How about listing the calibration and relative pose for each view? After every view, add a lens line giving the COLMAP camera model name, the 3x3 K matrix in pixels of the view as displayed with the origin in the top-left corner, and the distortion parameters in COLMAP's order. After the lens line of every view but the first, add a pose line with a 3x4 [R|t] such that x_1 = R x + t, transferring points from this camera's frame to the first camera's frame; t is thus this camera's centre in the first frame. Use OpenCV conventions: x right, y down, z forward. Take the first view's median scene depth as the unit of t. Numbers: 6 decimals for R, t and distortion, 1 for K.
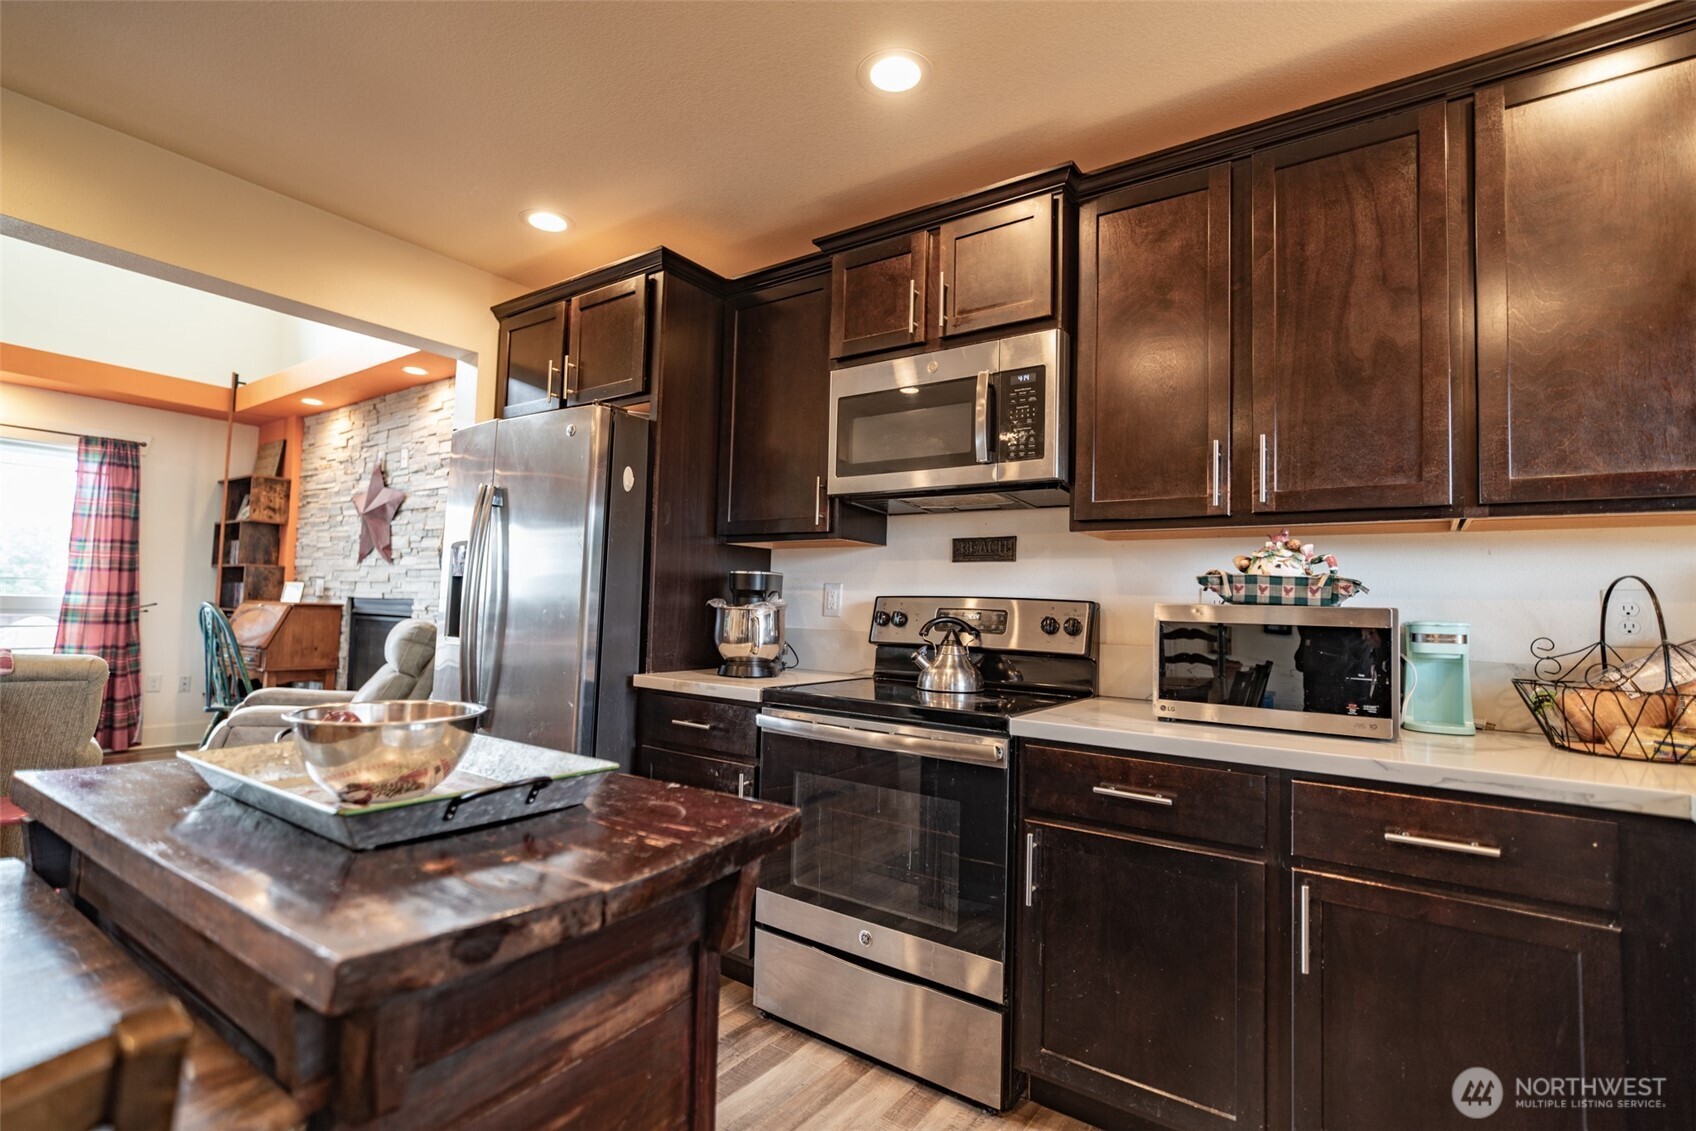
lens RADIAL K [[787.7, 0, 848.5], [0, 787.7, 569.1], [0, 0, 1]] dist [-0.017643, 0.009318]
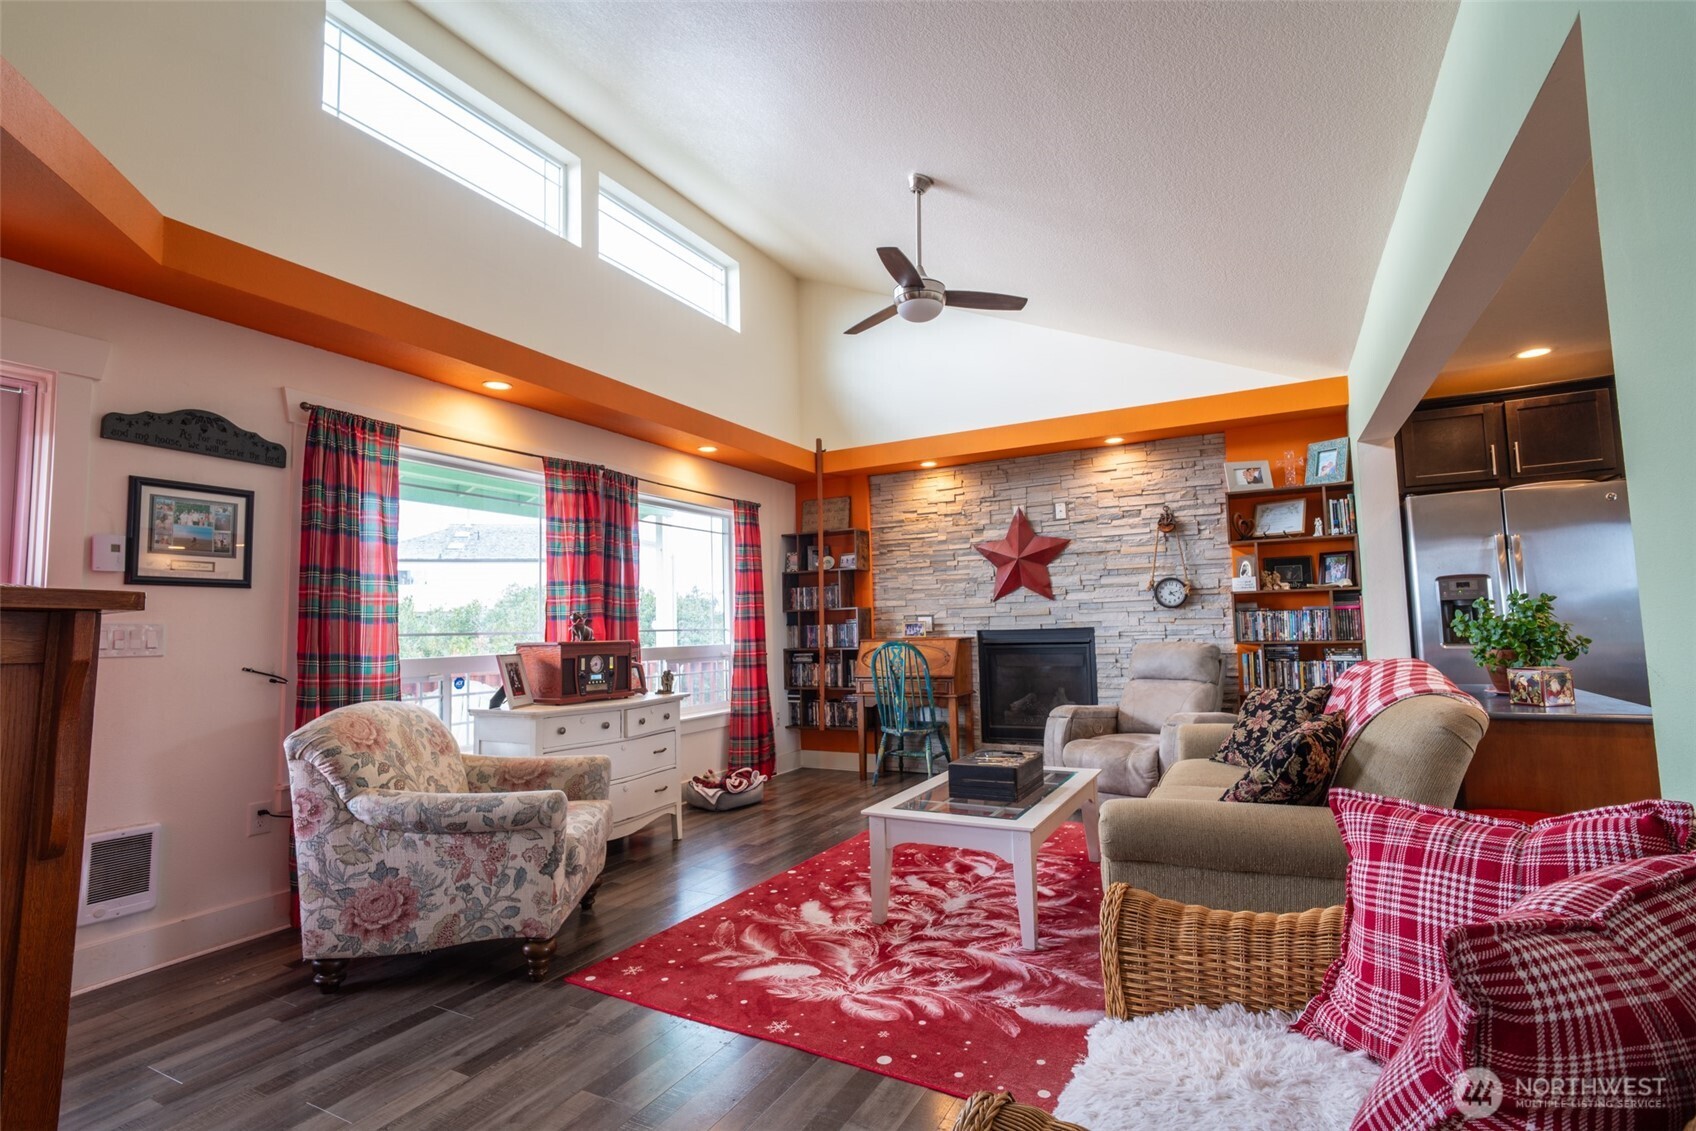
lens RADIAL K [[793.5, 0, 845.6], [0, 793.5, 567.2], [0, 0, 1]] dist [-0.020040, 0.009982]
pose [[0.991229, -0.045361, 0.124130, -2.162138], [0.049022, 0.998444, -0.026596, -0.081170], [-0.122730, 0.032448, 0.991909, -0.326291]]
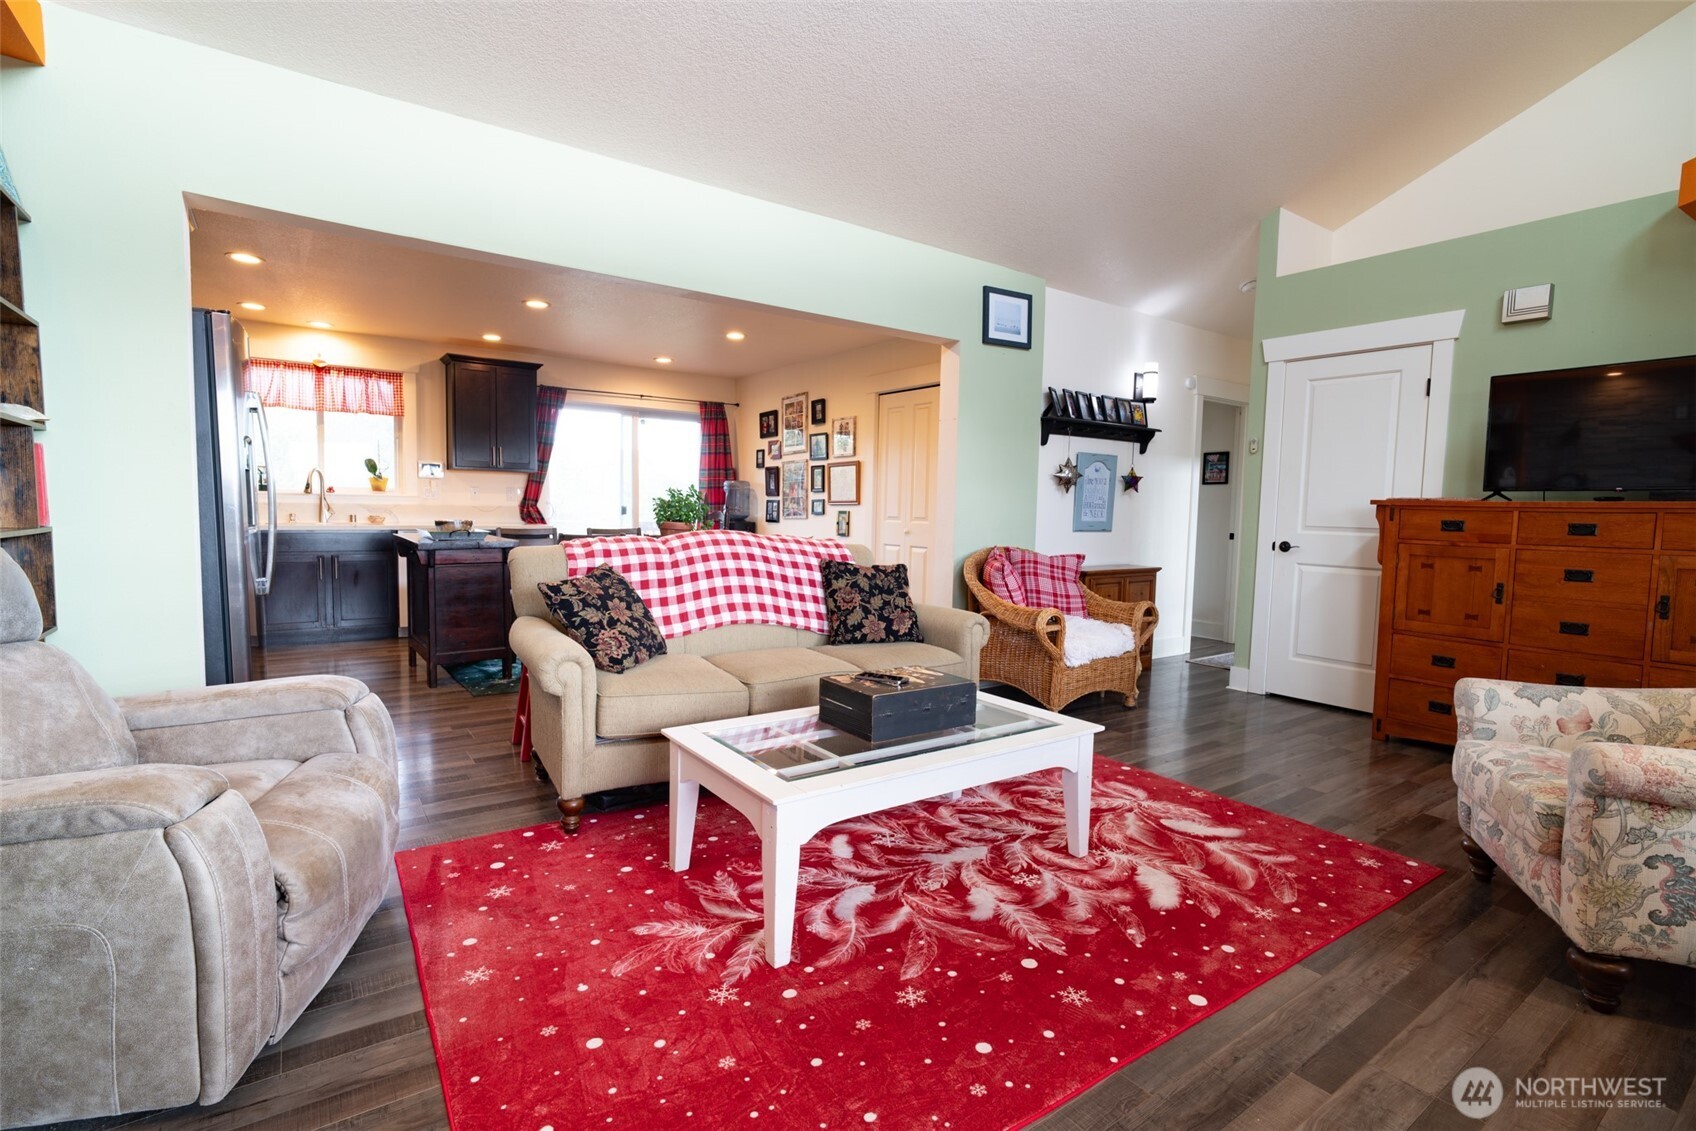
lens RADIAL K [[793.5, 0, 845.6], [0, 793.5, 567.2], [0, 0, 1]] dist [-0.020040, 0.009982]
pose [[-0.942774, -0.074871, 0.324919, -1.991148], [-0.065725, 0.997073, 0.039052, 0.056501], [-0.326891, 0.015462, -0.944935, 2.148099]]
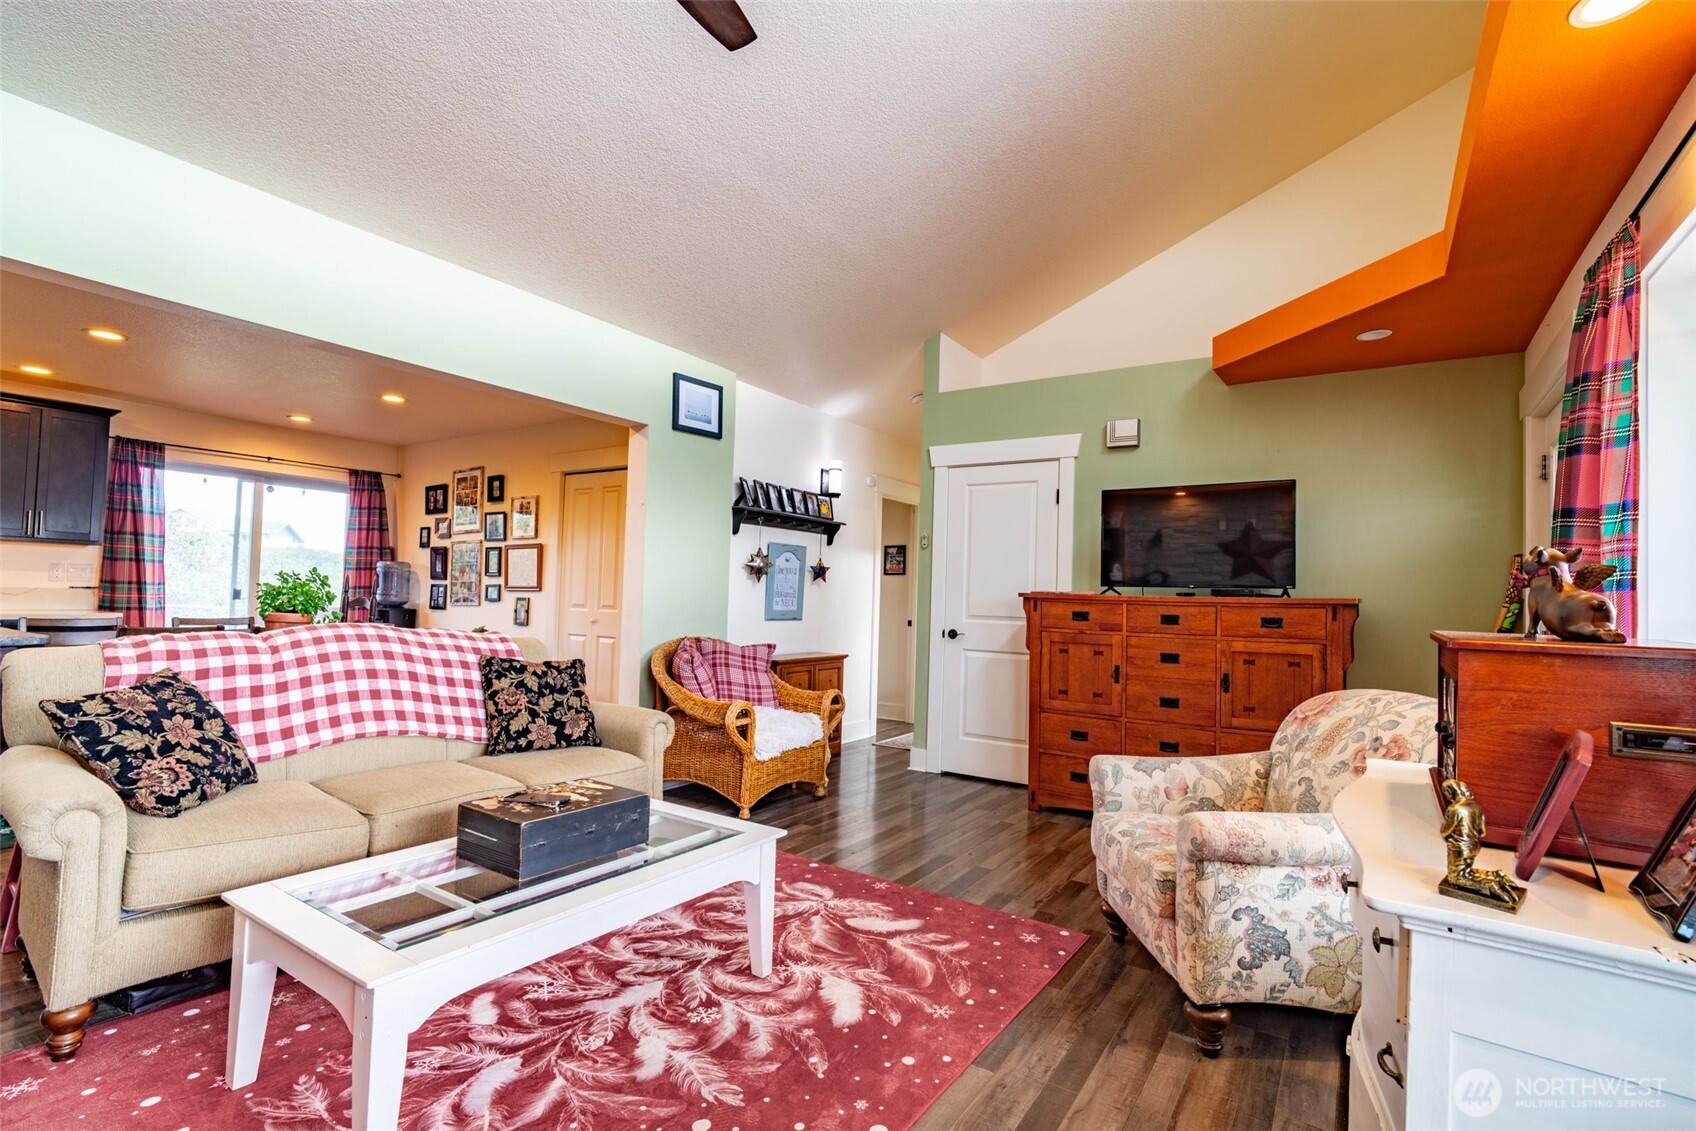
lens RADIAL K [[793.5, 0, 845.6], [0, 793.5, 567.2], [0, 0, 1]] dist [-0.020040, 0.009982]
pose [[-0.997729, -0.060171, -0.030263, -2.014385], [-0.057246, 0.994326, -0.089664, 0.038806], [0.035486, -0.087728, -0.995512, 2.075086]]
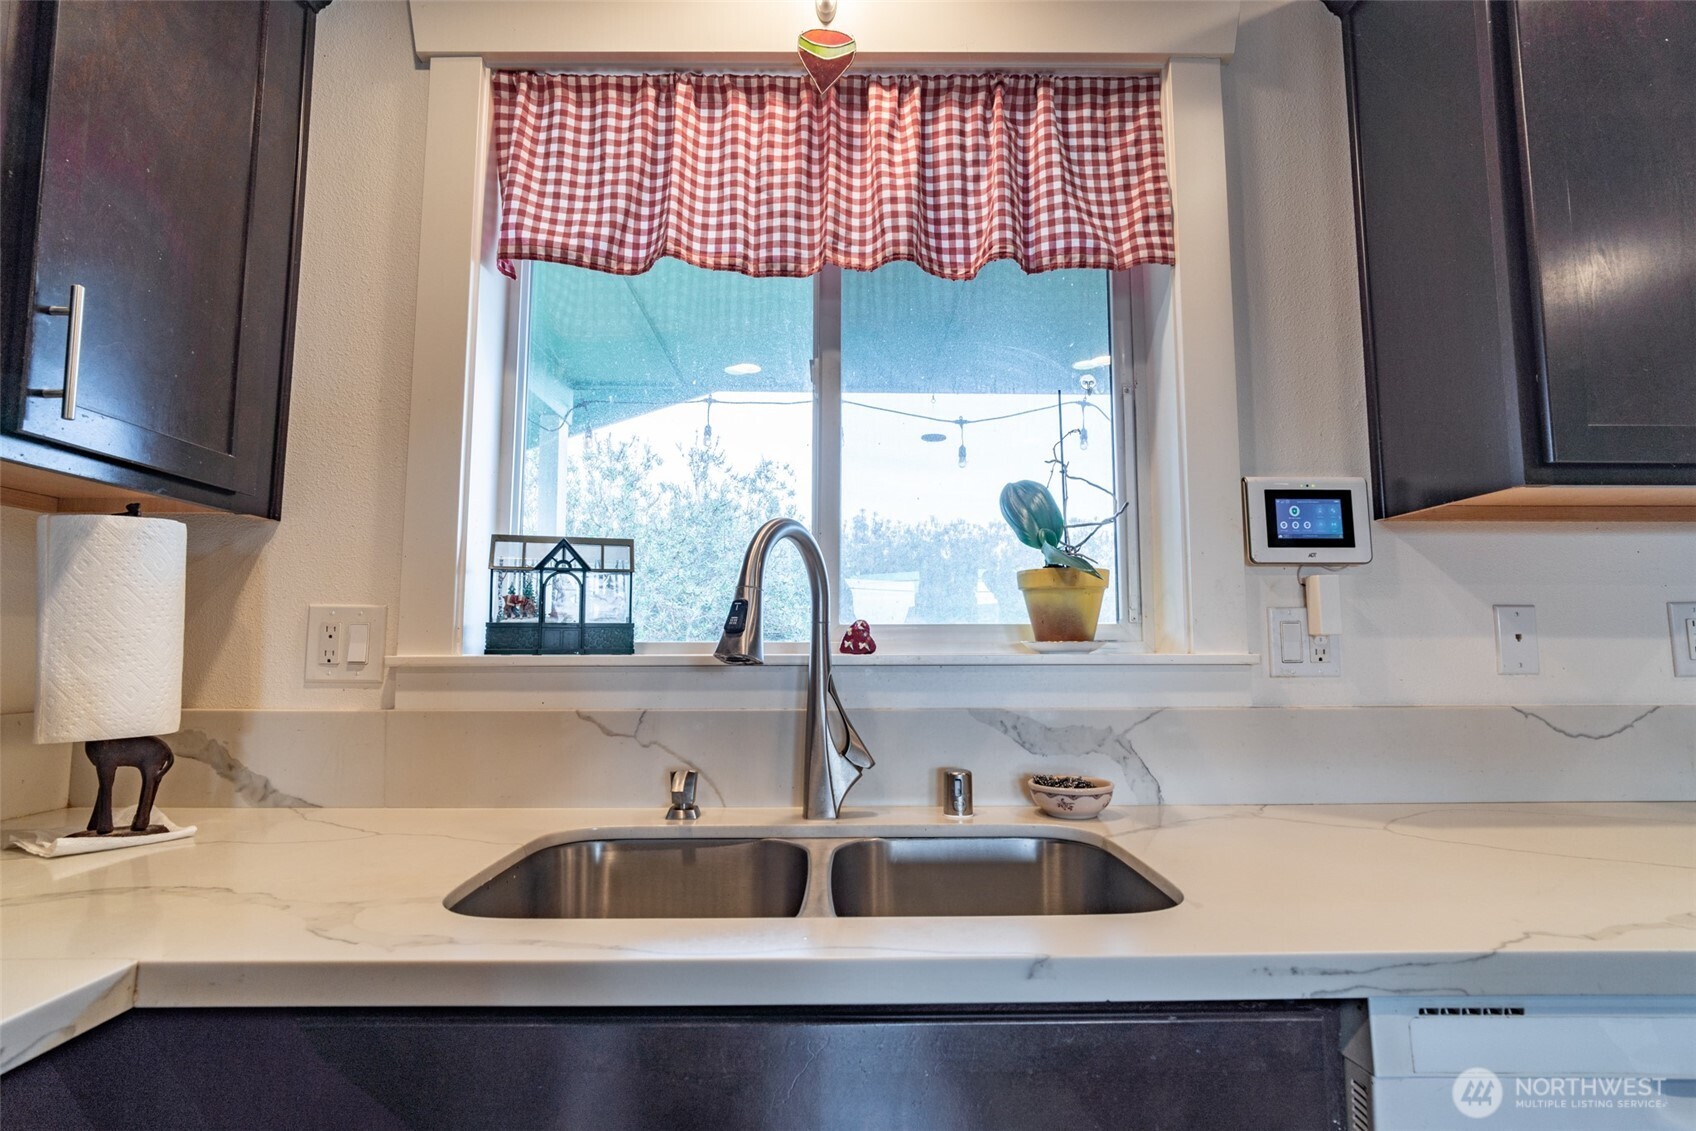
lens RADIAL K [[825.9, 0, 847.3], [0, 825.9, 566.1], [0, 0, 1]] dist [-0.015173, 0.007592]
pose [[-0.582162, 0.047561, 0.811681, 0.155203], [-0.056751, 0.993476, -0.098918, 0.018867], [-0.811090, -0.103650, -0.575665, 0.474169]]
